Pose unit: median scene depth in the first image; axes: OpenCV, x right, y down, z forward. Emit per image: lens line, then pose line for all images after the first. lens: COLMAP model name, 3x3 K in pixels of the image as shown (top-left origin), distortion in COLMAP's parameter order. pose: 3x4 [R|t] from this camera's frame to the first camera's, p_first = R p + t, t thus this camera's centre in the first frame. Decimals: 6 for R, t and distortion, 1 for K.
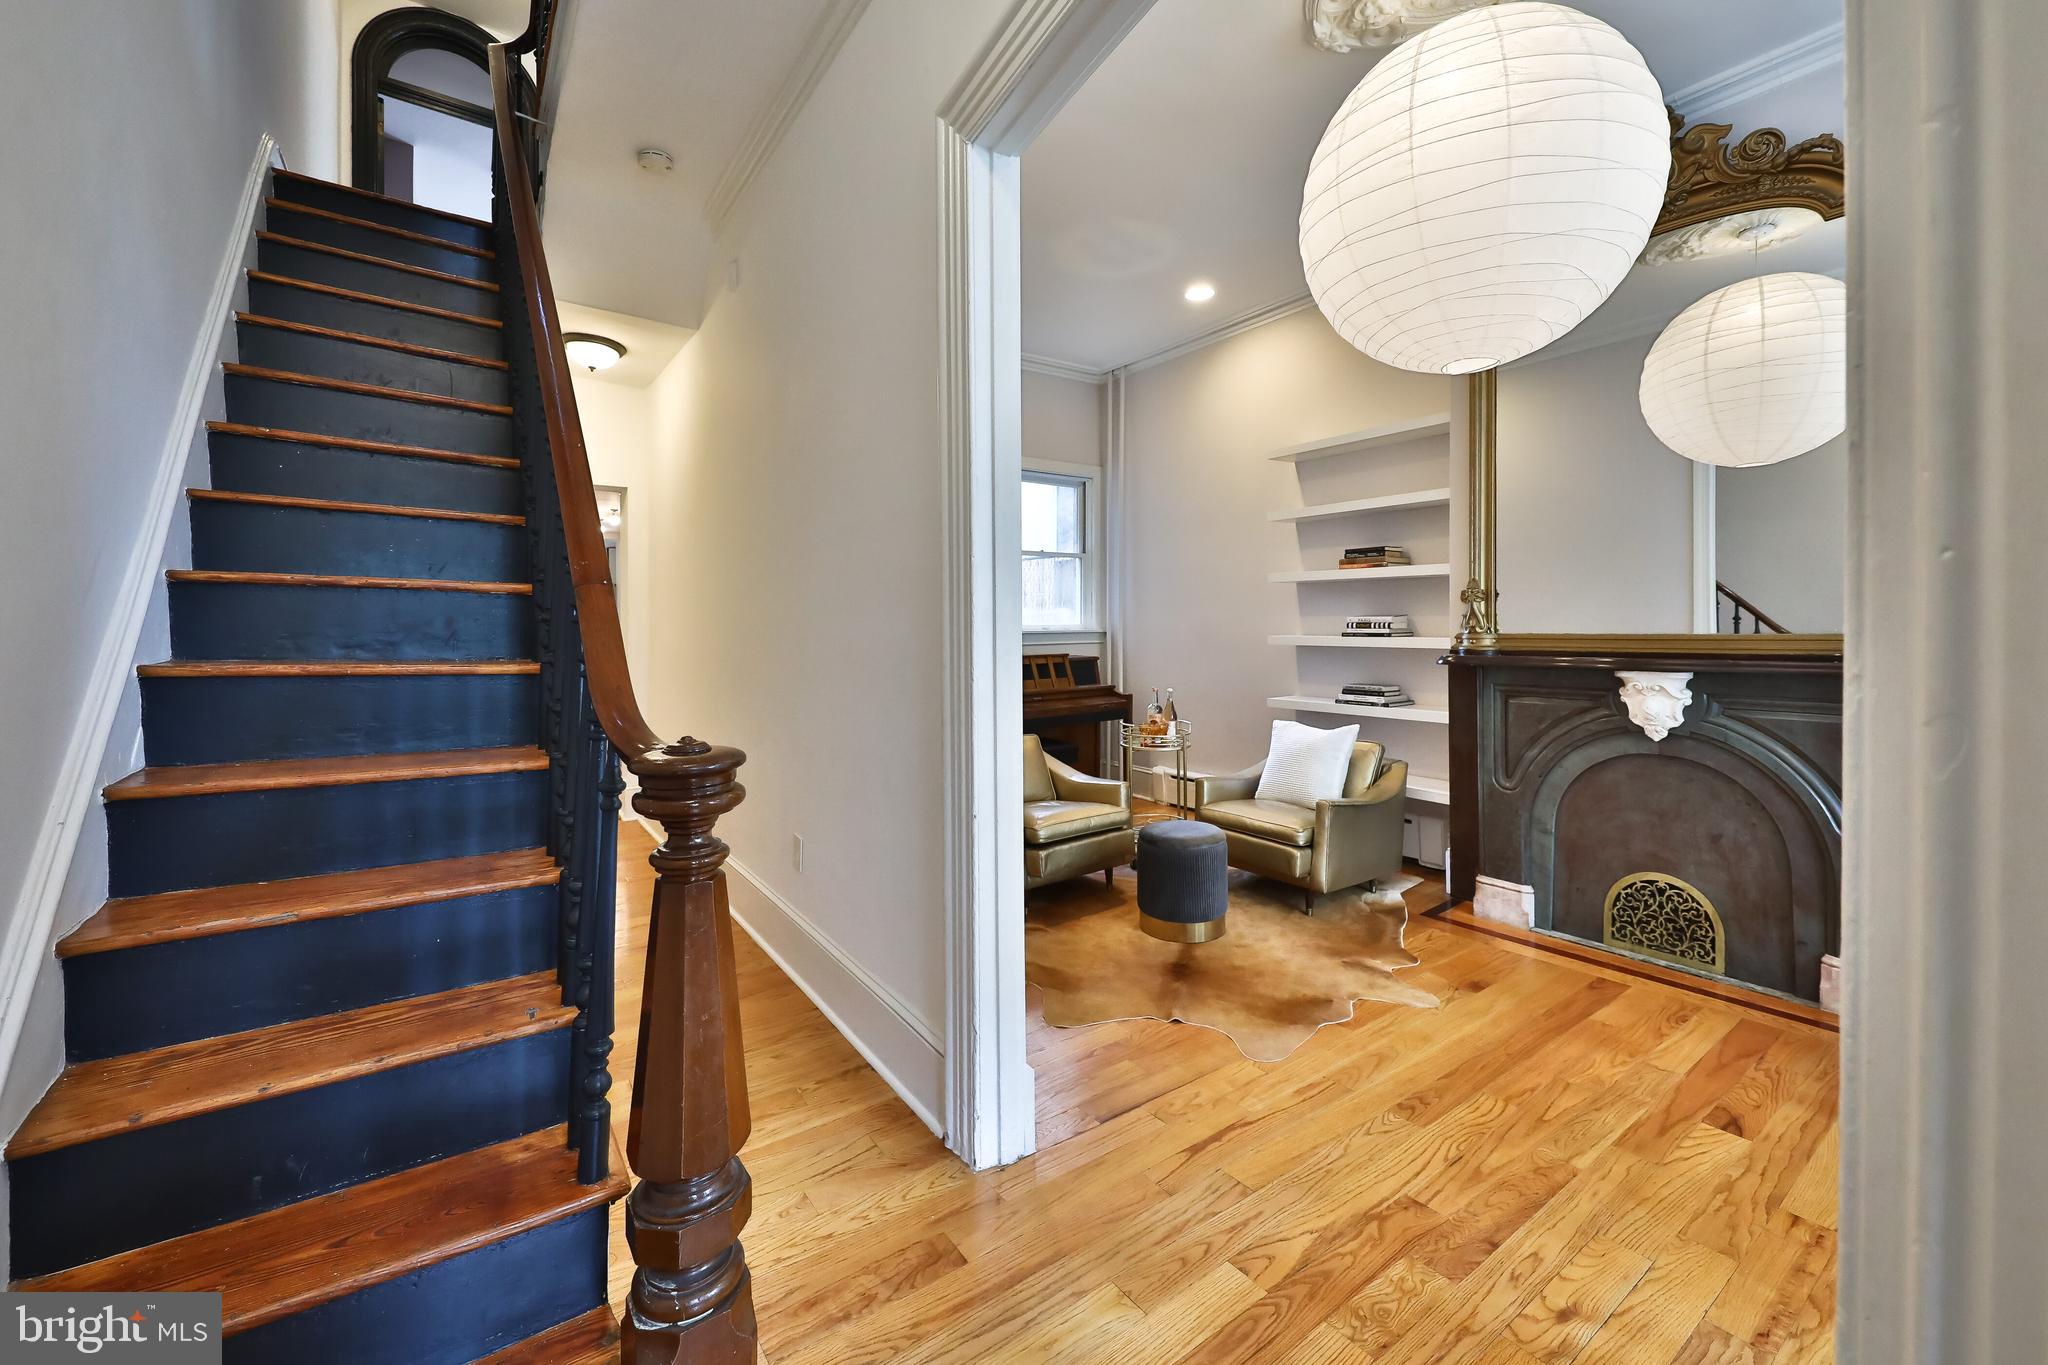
lens RADIAL K [[813.0, 0, 991.9], [0, 813.0, 629.0], [0, 0, 1]] dist [-0.000086, -0.000423]
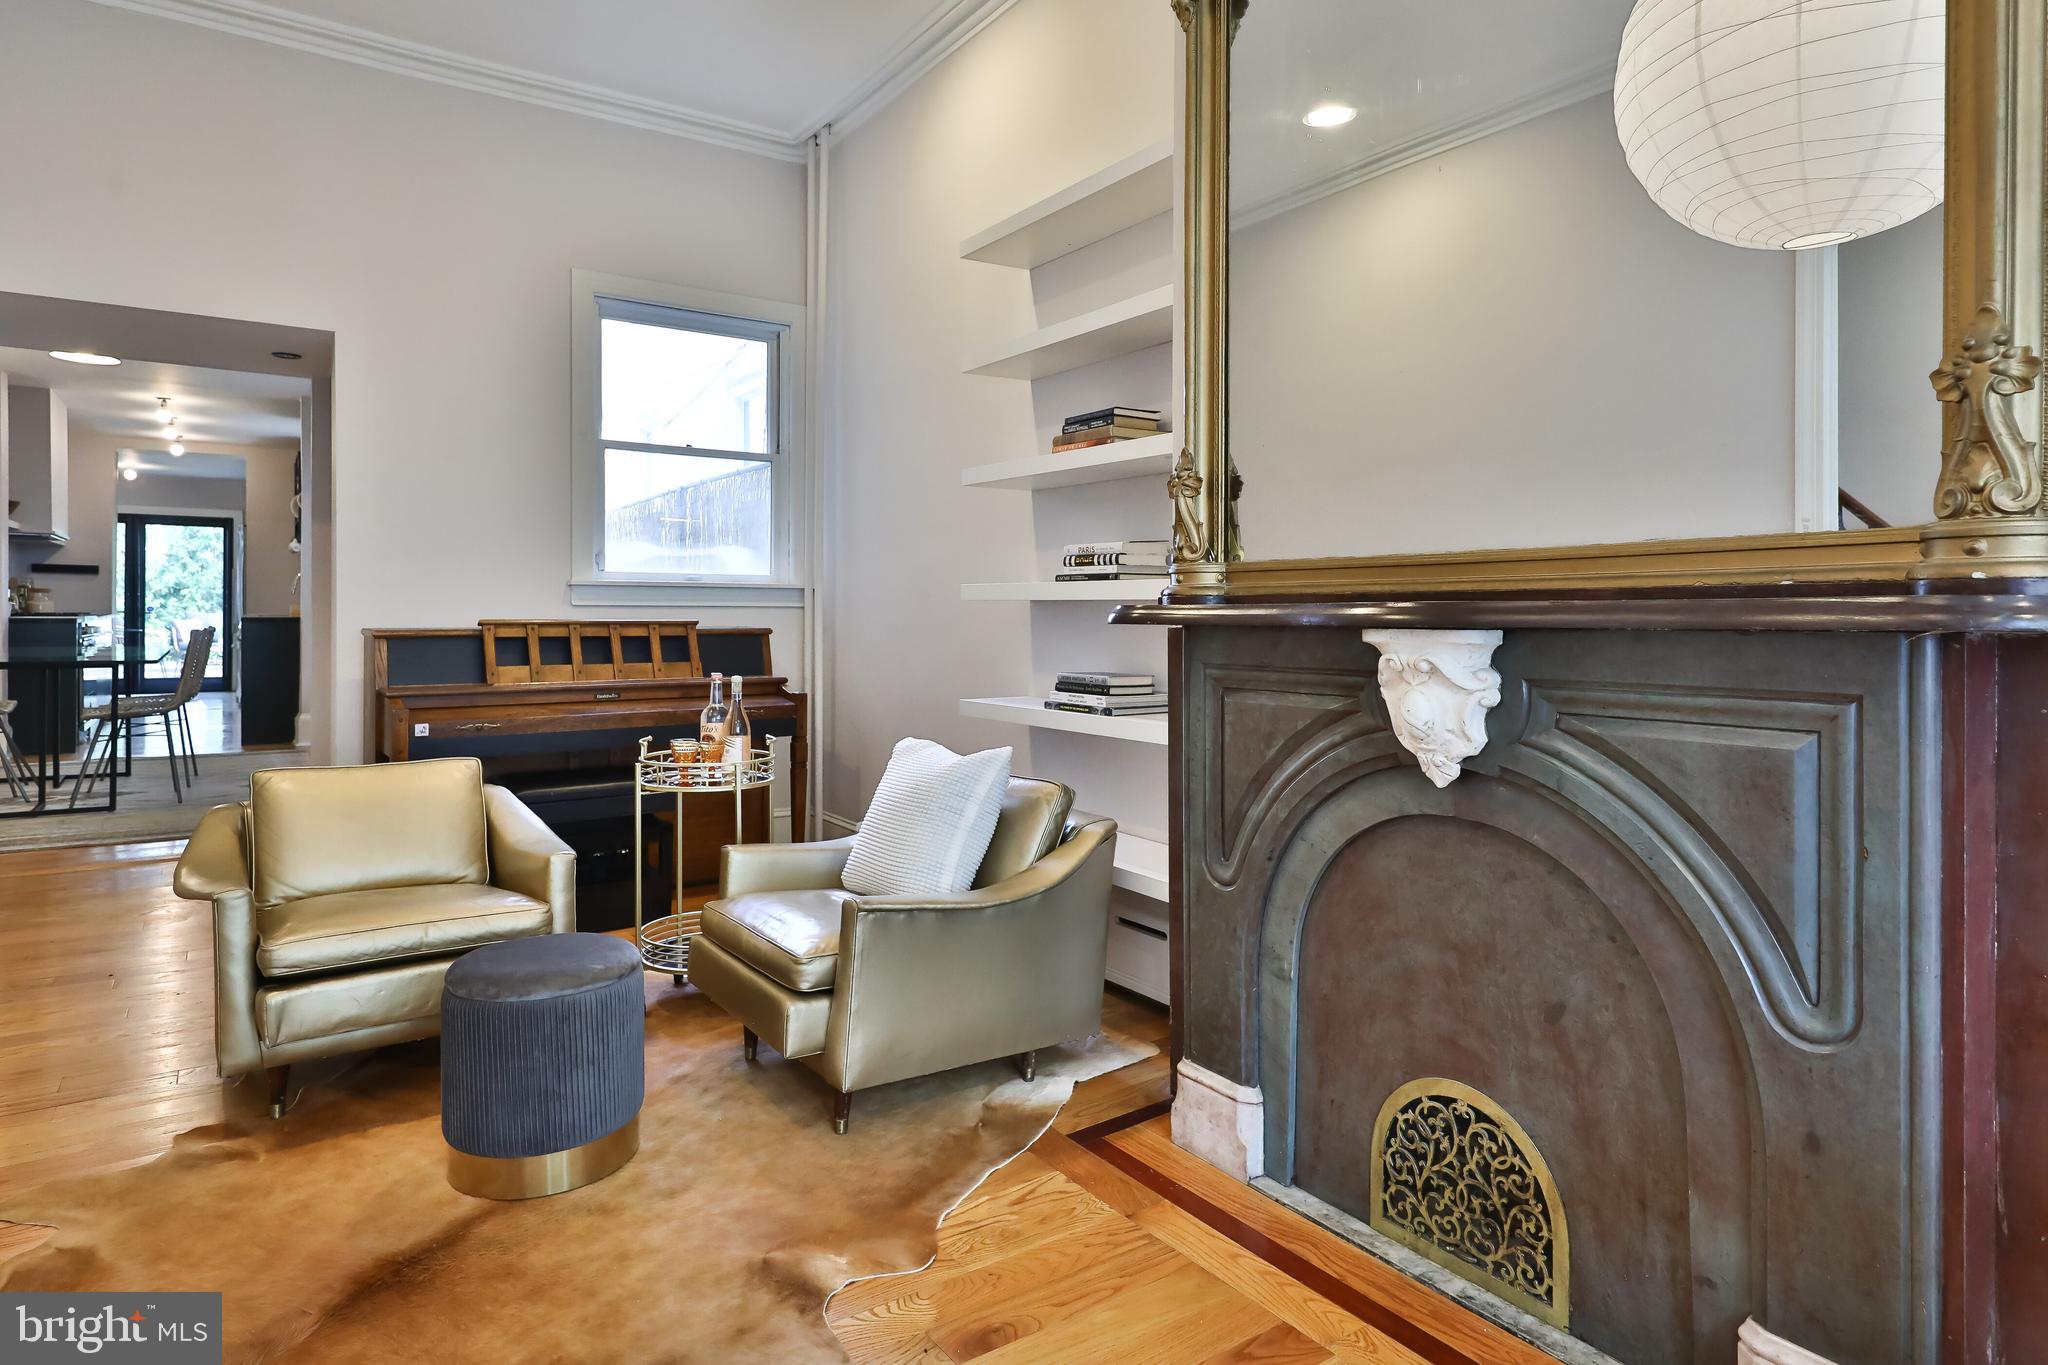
lens RADIAL K [[1145.5, 0, 982.2], [0, 1145.5, 617.7], [0, 0, 1]] dist [0.012294, 0.001394]
pose [[0.999654, 0.012341, -0.023235, 0.544478], [-0.012368, 0.999923, -0.001009, 0.045928], [0.023220, 0.001296, 0.999730, 0.343294]]
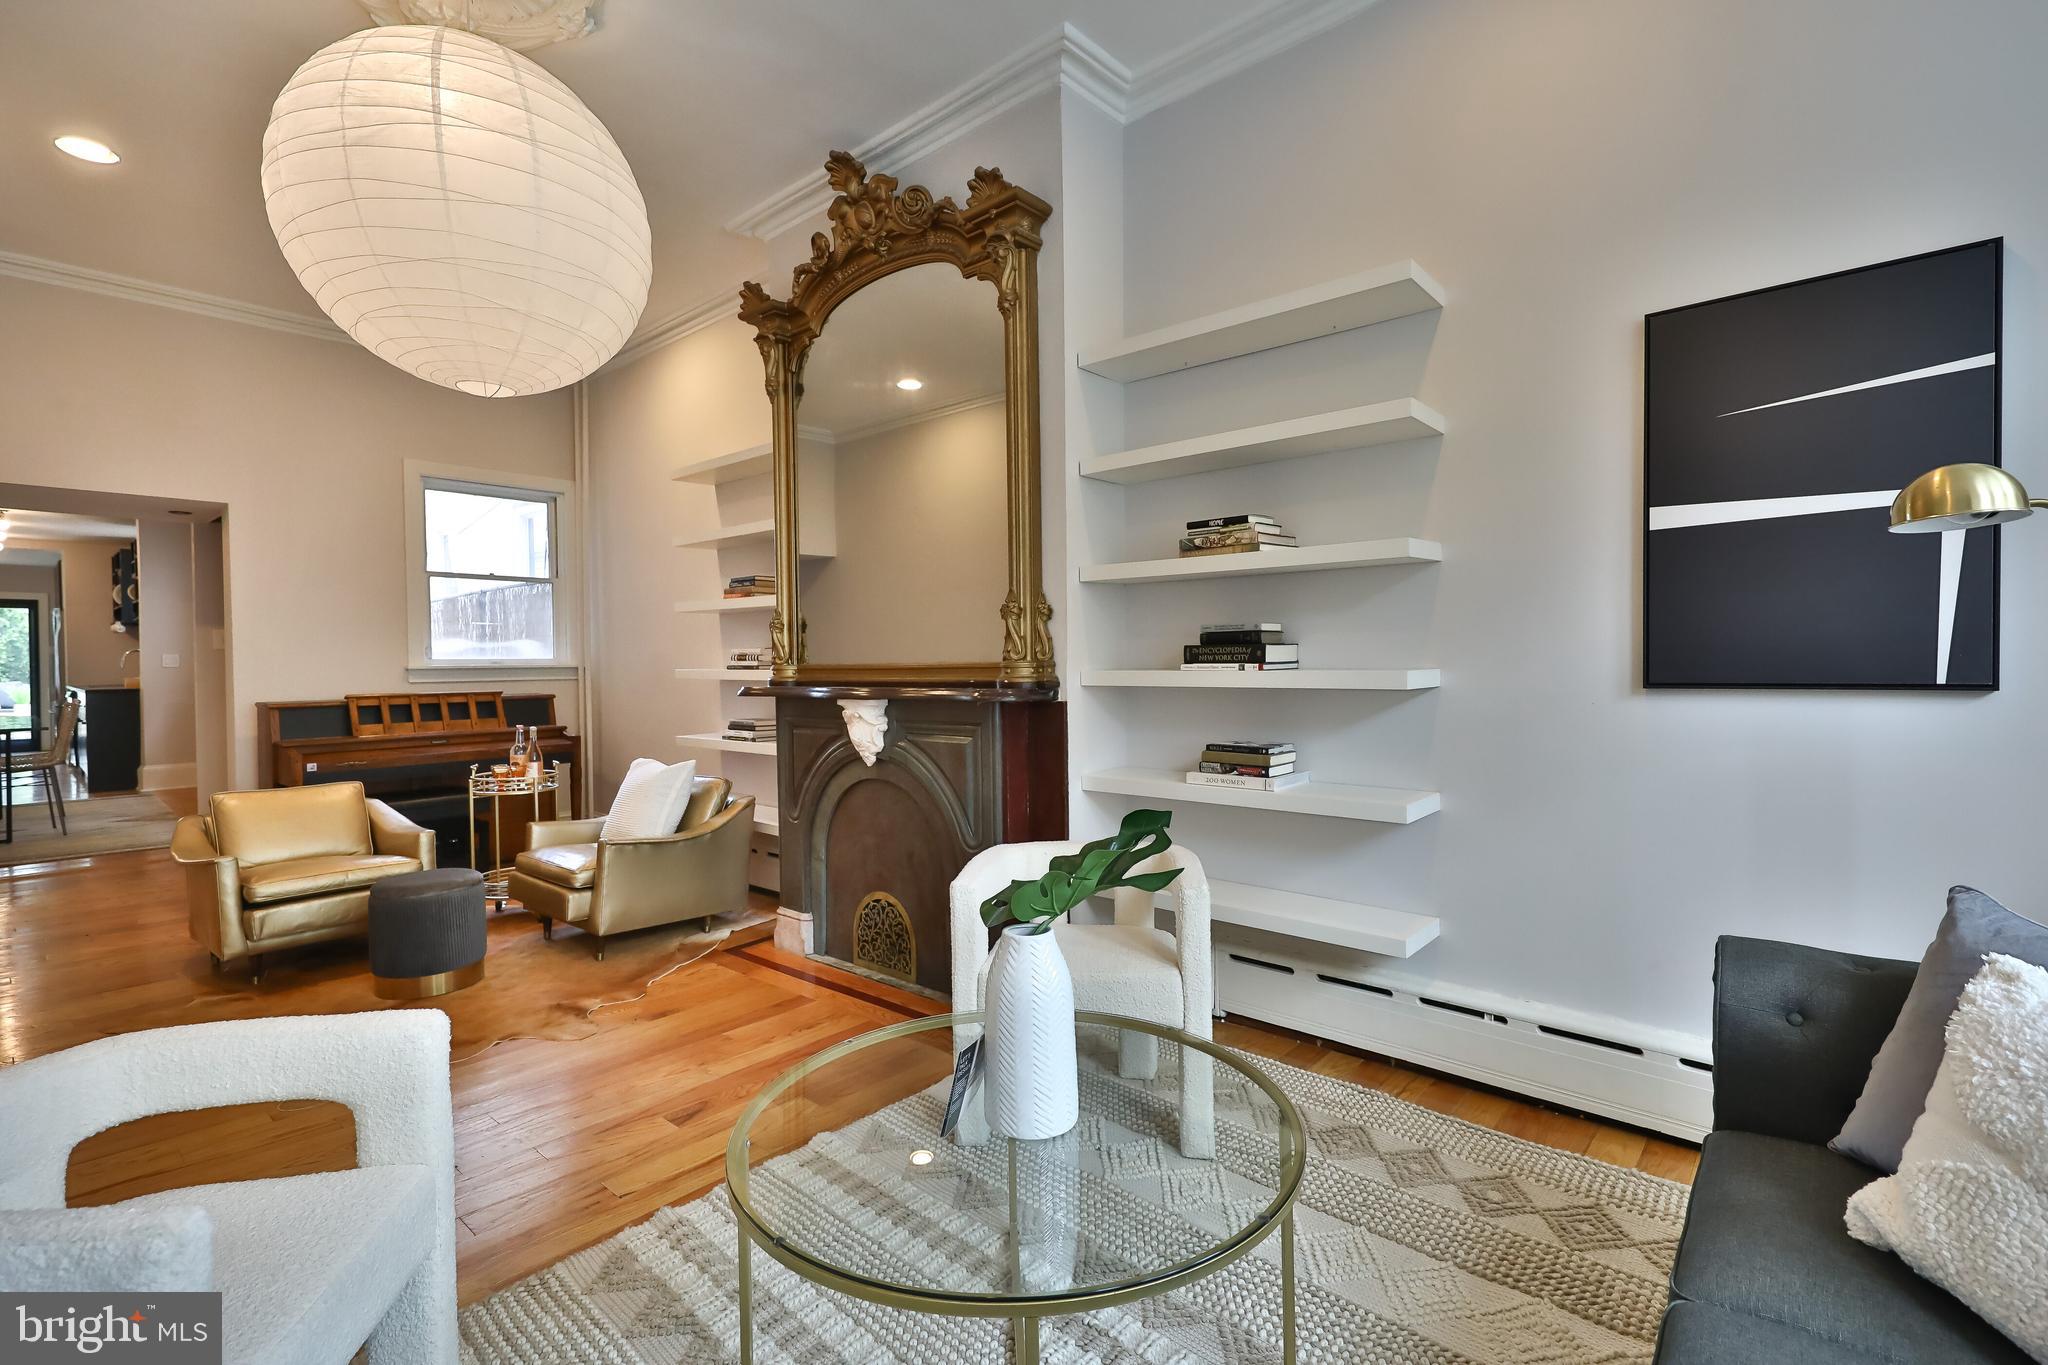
lens RADIAL K [[918.7, 0, 997.7], [0, 918.7, 684.6], [0, 0, 1]] dist [0.024127, -0.016999]
pose [[0.970697, -0.005283, 0.240248, 0.652124], [0.001523, 0.999873, 0.015835, 0.014051], [-0.240301, -0.015005, 0.970582, -0.175244]]
